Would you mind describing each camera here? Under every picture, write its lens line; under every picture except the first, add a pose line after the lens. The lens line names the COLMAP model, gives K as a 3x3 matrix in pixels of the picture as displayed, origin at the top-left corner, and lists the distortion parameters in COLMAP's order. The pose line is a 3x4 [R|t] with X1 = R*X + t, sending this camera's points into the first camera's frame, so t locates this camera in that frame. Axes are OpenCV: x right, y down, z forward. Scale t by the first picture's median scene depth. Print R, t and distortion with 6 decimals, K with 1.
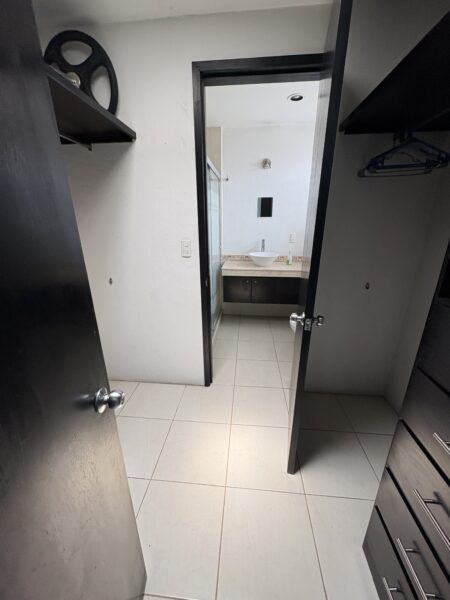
lens RADIAL K [[238.9, 0, 228.0], [0, 238.9, 302.4], [0, 0, 1]] dist [-0.000809, 0.000406]
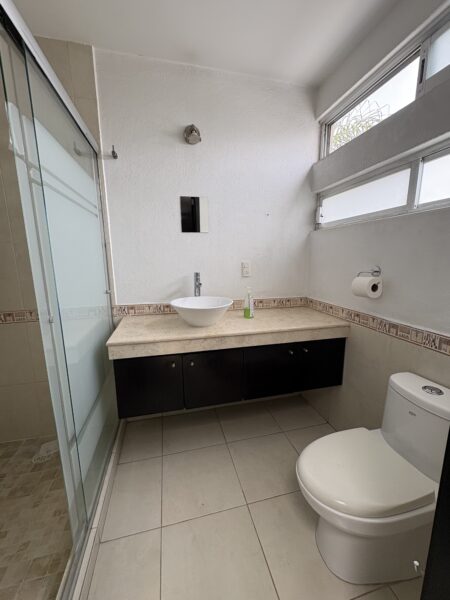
lens RADIAL K [[238.9, 0, 225.6], [0, 238.9, 297.6], [0, 0, 1]] dist [-0.000809, 0.000406]
pose [[0.945817, -0.062595, 0.318610, 0.037242], [0.112021, 0.983902, -0.139243, -0.131992], [-0.304765, 0.167389, 0.937603, 0.507389]]
